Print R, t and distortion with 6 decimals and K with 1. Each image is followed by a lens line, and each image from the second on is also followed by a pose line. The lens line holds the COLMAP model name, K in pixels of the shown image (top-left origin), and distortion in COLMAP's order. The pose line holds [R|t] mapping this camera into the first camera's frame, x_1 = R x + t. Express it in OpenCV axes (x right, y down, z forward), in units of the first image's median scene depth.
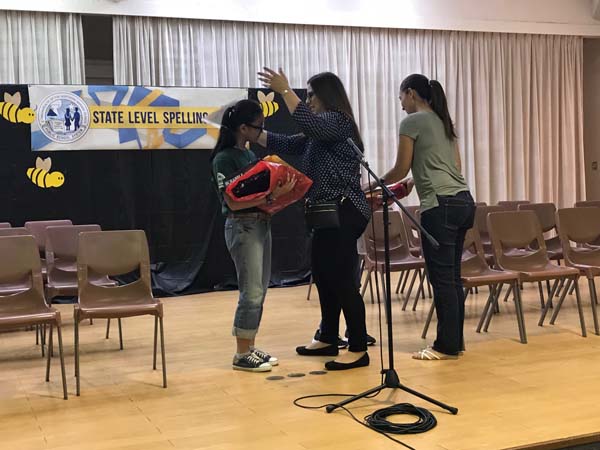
lens RADIAL K [[840.7, 0, 301.8], [0, 840.7, 227.9], [0, 0, 1]] dist [-0.006700, 0.000000]
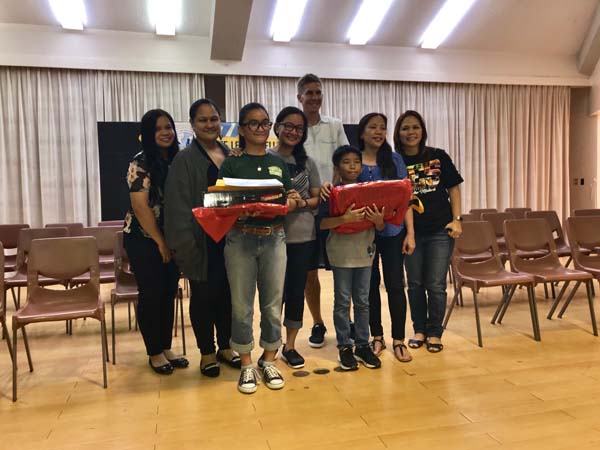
lens RADIAL K [[501.4, 0, 300.8], [0, 501.4, 222.1], [0, 0, 1]] dist [-0.007076, -0.004976]
pose [[0.989868, 0.016066, -0.141078, 0.028654], [-0.015359, 0.999863, 0.006103, -0.009800], [0.141157, -0.003874, 0.989980, 0.185546]]
